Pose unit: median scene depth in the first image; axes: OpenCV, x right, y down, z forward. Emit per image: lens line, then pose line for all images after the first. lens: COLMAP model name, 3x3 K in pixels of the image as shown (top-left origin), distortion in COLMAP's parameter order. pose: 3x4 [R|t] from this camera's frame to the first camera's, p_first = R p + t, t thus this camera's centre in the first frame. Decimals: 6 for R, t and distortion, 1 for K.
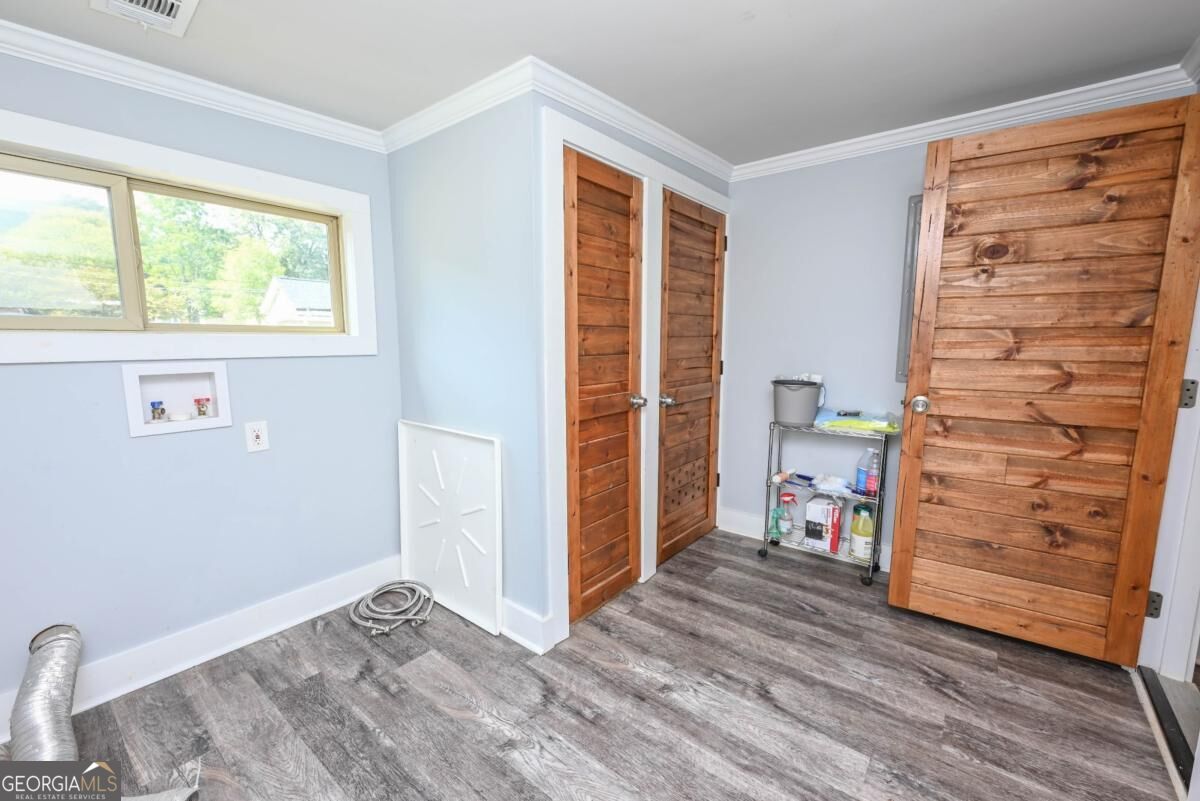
lens RADIAL K [[475.8, 0, 600.0], [0, 475.8, 400.5], [0, 0, 1]] dist [-0.000379, 0.000236]
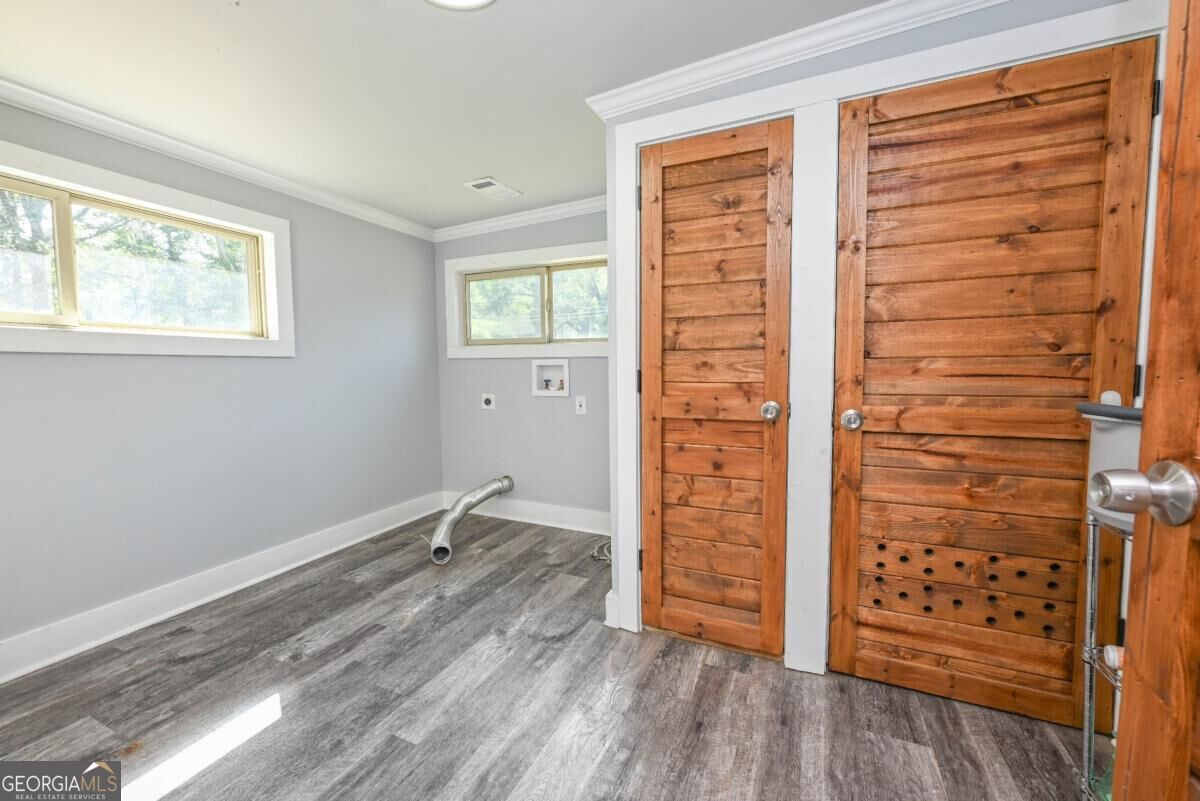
lens RADIAL K [[470.1, 0, 608.1], [0, 470.1, 400.4], [0, 0, 1]] dist [-0.000300, 0.000112]
pose [[0.268309, 0.070025, -0.960785, 0.875153], [-0.116922, 0.992348, 0.039674, -0.017684], [0.956211, 0.101692, 0.274443, 0.660835]]
